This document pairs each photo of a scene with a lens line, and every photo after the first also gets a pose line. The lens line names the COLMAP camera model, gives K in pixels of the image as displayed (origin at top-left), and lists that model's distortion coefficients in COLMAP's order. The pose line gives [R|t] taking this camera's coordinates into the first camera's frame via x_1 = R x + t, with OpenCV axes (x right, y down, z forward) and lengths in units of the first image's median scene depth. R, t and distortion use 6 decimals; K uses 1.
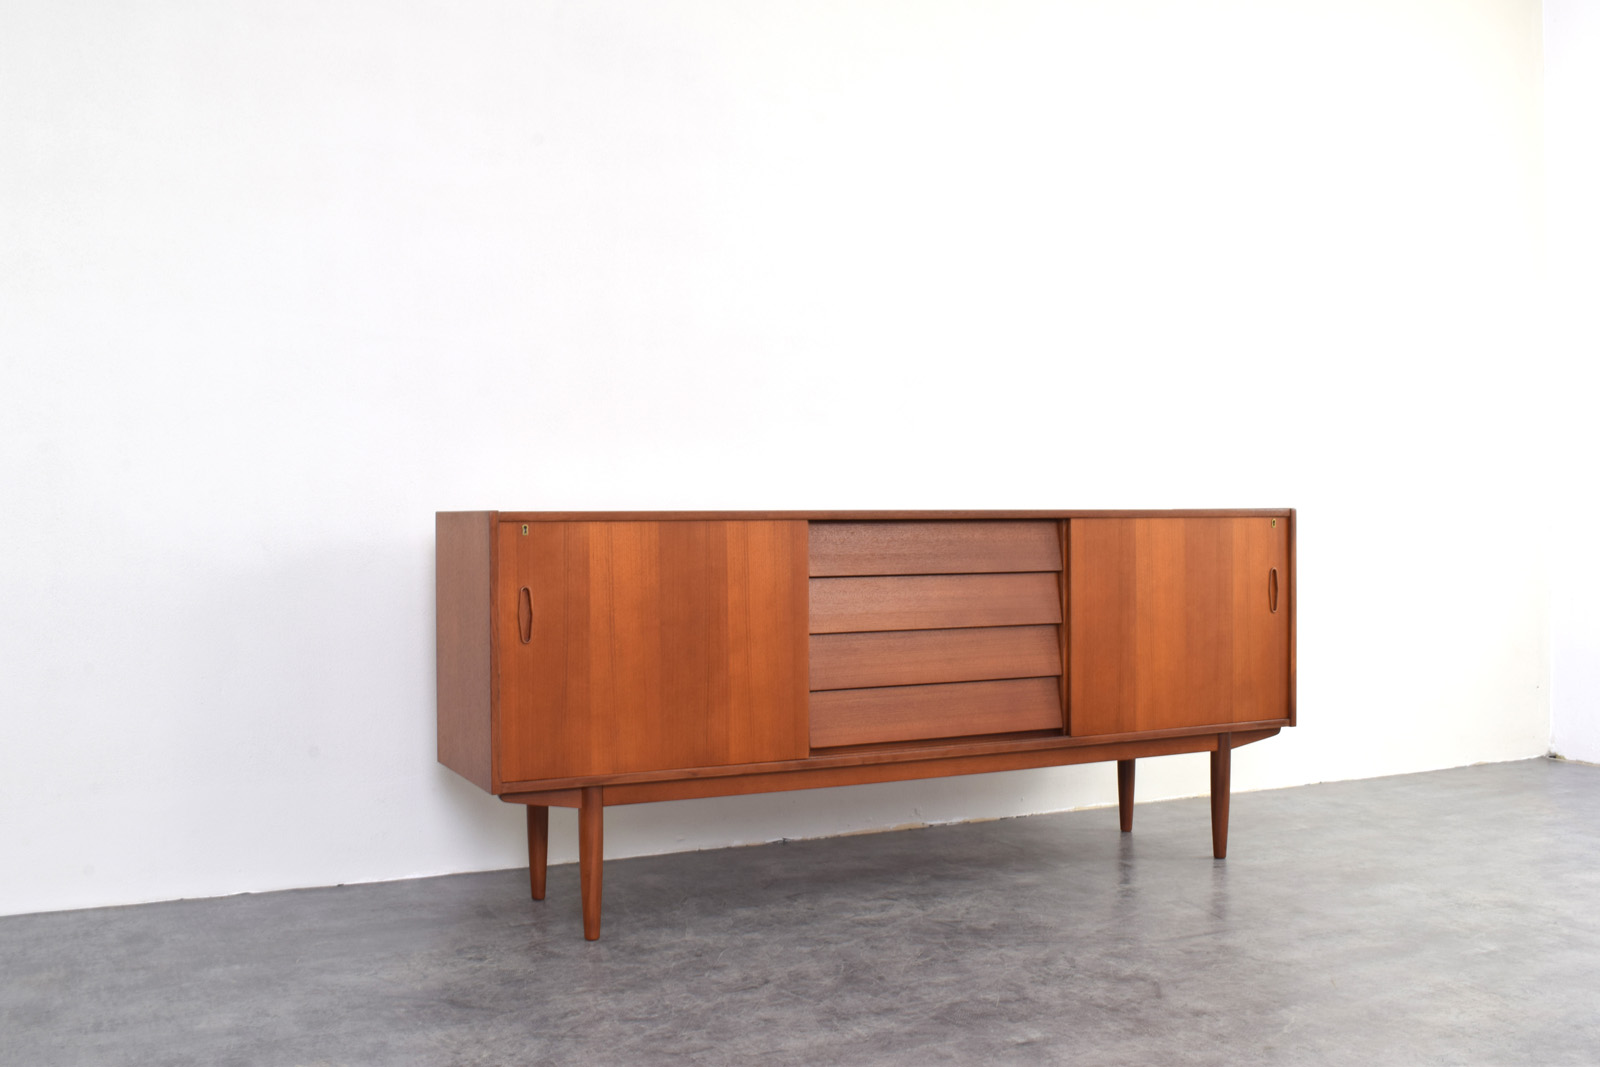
lens RADIAL K [[1577.9, 0, 795.9], [0, 1577.9, 501.7], [0, 0, 1]] dist [-0.069579, 0.000000]
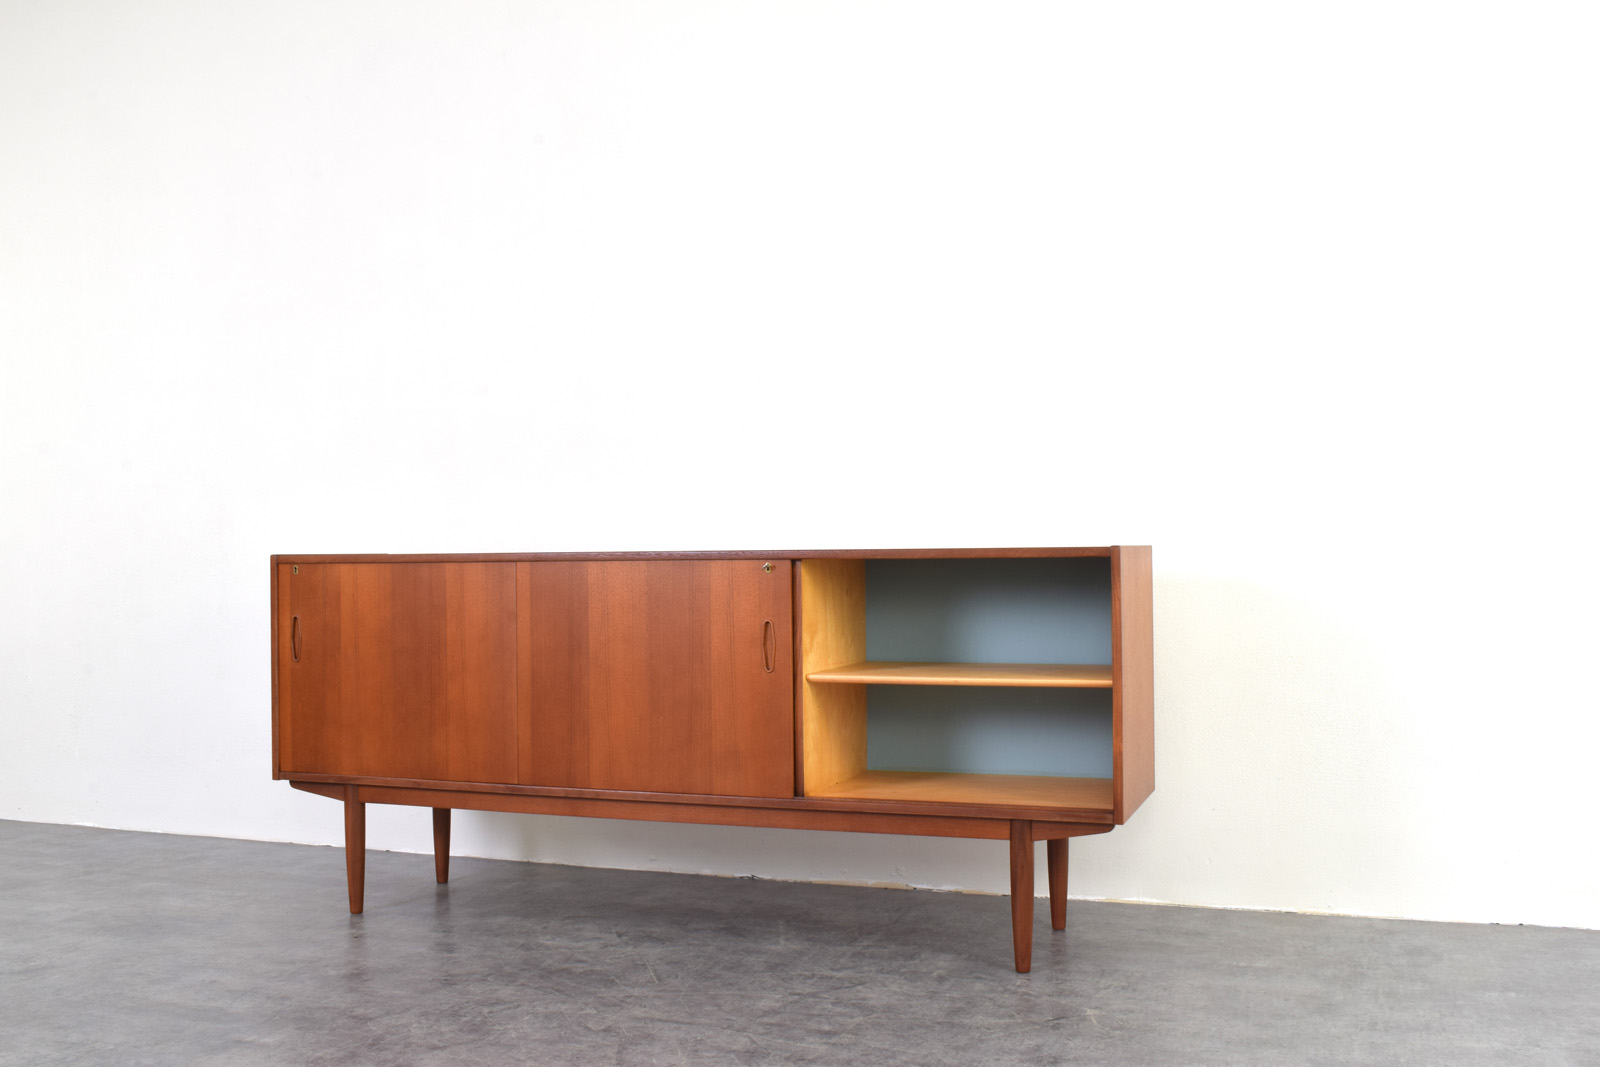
lens RADIAL K [[1577.9, 0, 791.3], [0, 1577.9, 528.5], [0, 0, 1]] dist [-0.069579, 0.000000]
pose [[0.686118, -0.013719, -0.727361, 0.929791], [0.012547, 0.999897, -0.007024, -0.000990], [0.727382, -0.004307, 0.686219, 0.407942]]
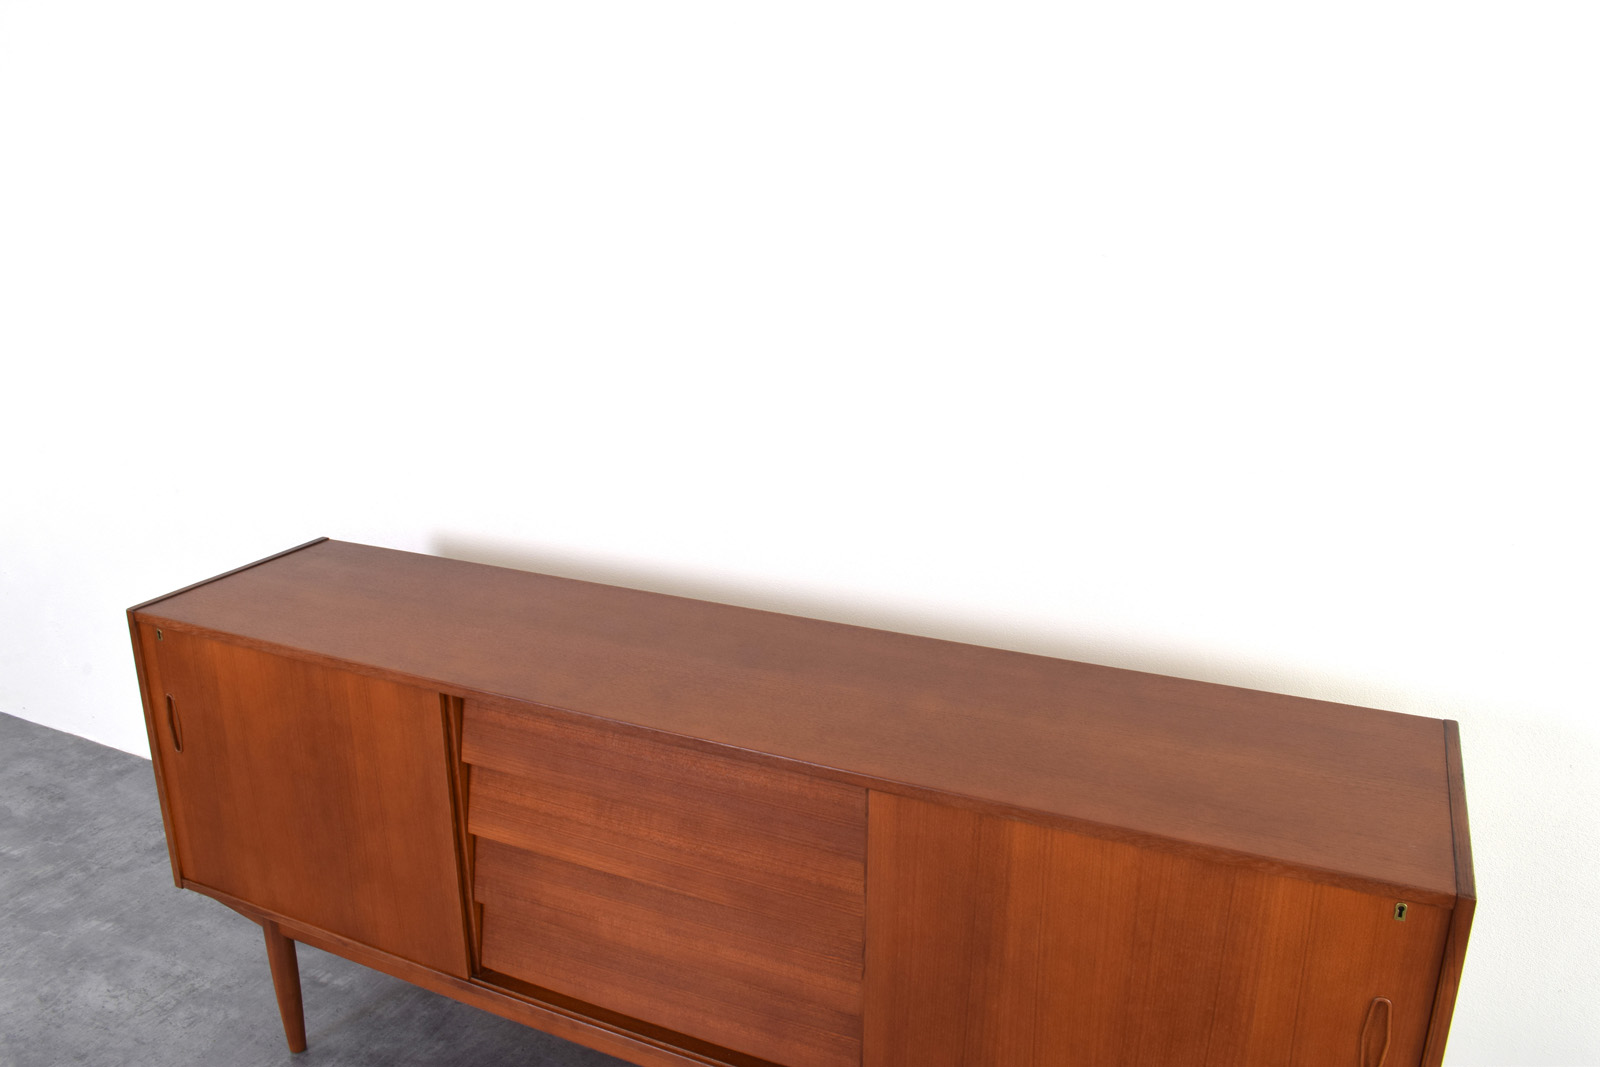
lens RADIAL K [[1249.9, 0, 798.5], [0, 1249.9, 523.1], [0, 0, 1]] dist [-0.103219, 0.021708]
pose [[0.632002, 0.223330, -0.742090, 0.501171], [0.004969, 0.956389, 0.292055, -0.219954], [0.774951, -0.188266, 0.603330, 0.822057]]
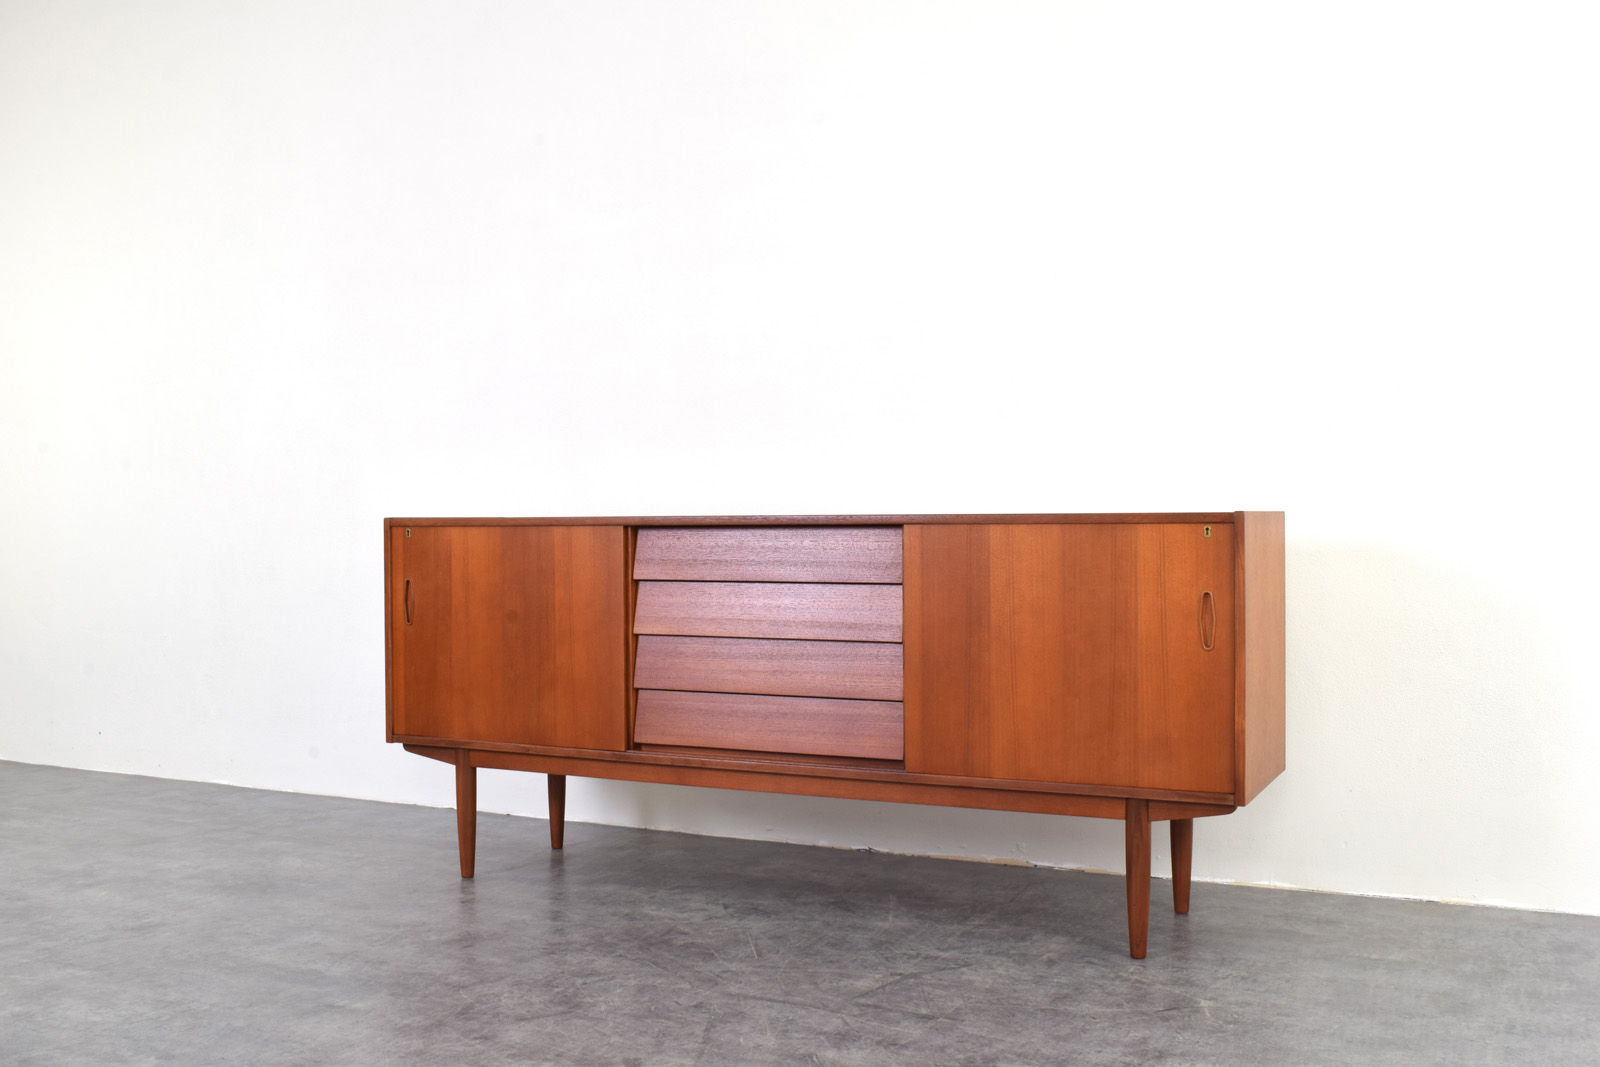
lens RADIAL K [[1577.9, 0, 790.0], [0, 1577.9, 523.6], [0, 0, 1]] dist [-0.069579, 0.000000]
pose [[0.607874, 0.002417, -0.794030, 0.926927], [0.009248, 0.999906, 0.010123, 0.000731], [0.793980, -0.013497, 0.607794, 0.455099]]
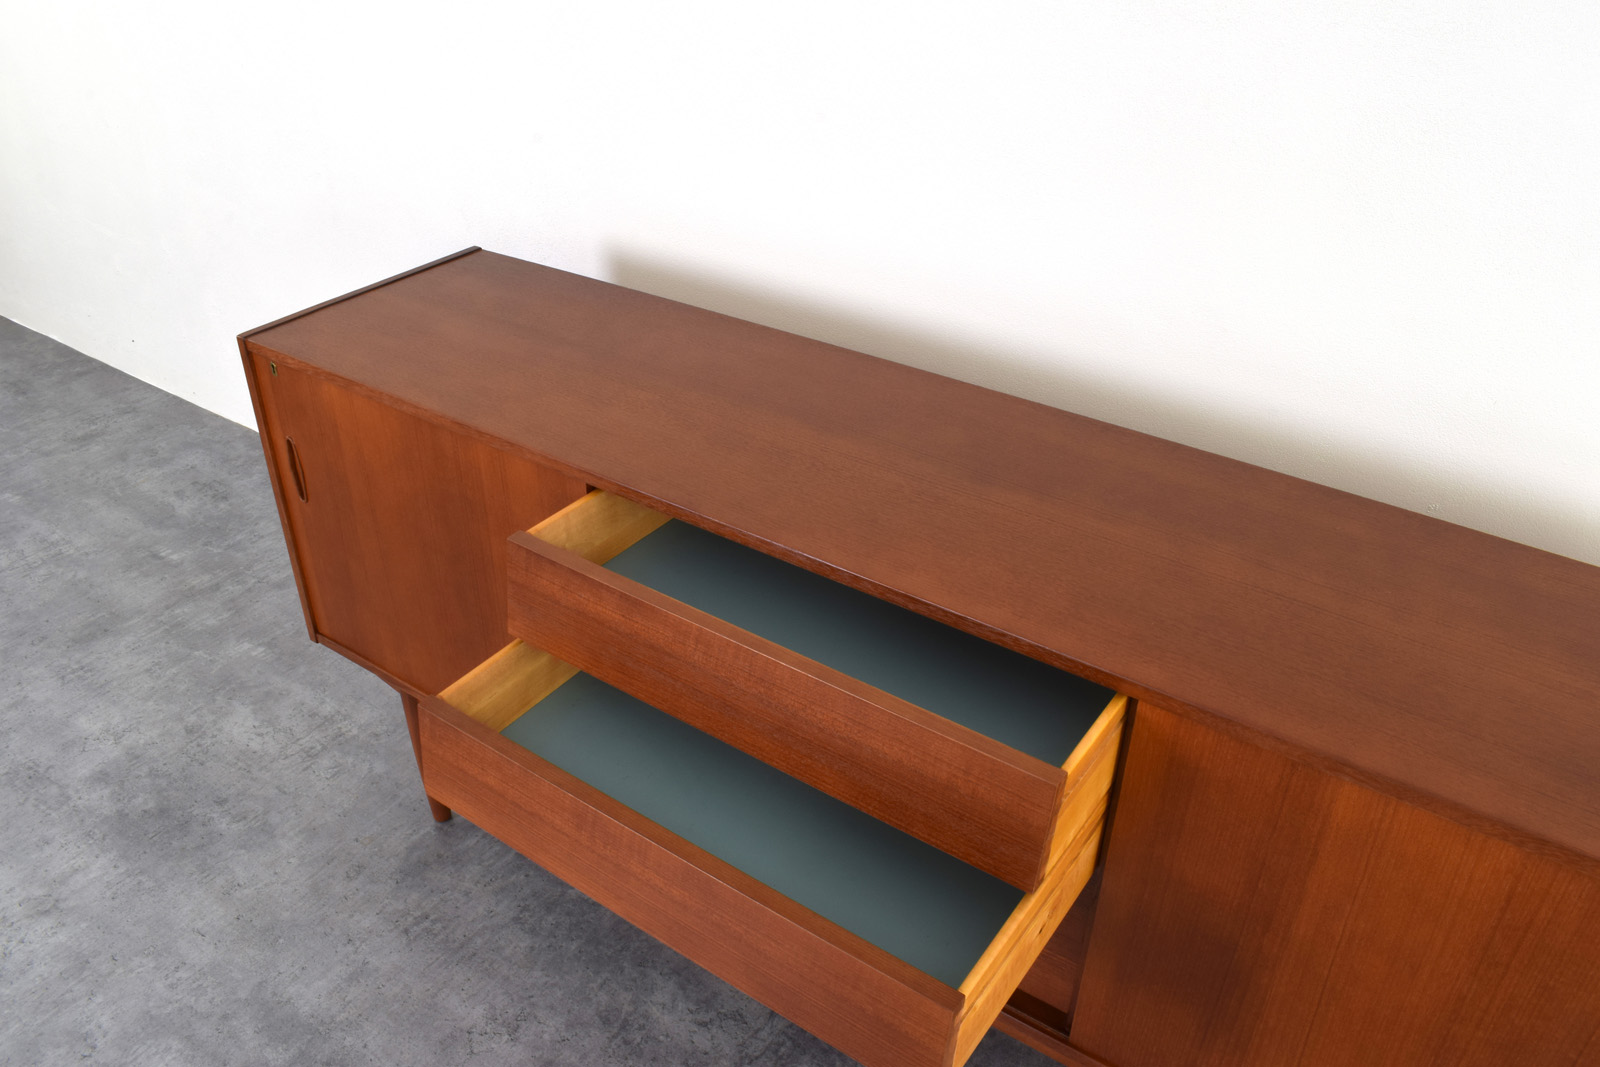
lens RADIAL K [[1249.9, 0, 797.4], [0, 1249.9, 530.9], [0, 0, 1]] dist [-0.103219, 0.021708]
pose [[0.485251, 0.466504, -0.739531, 0.377447], [0.001521, 0.845330, 0.534242, -0.208034], [0.874373, -0.260366, 0.409488, 0.896890]]
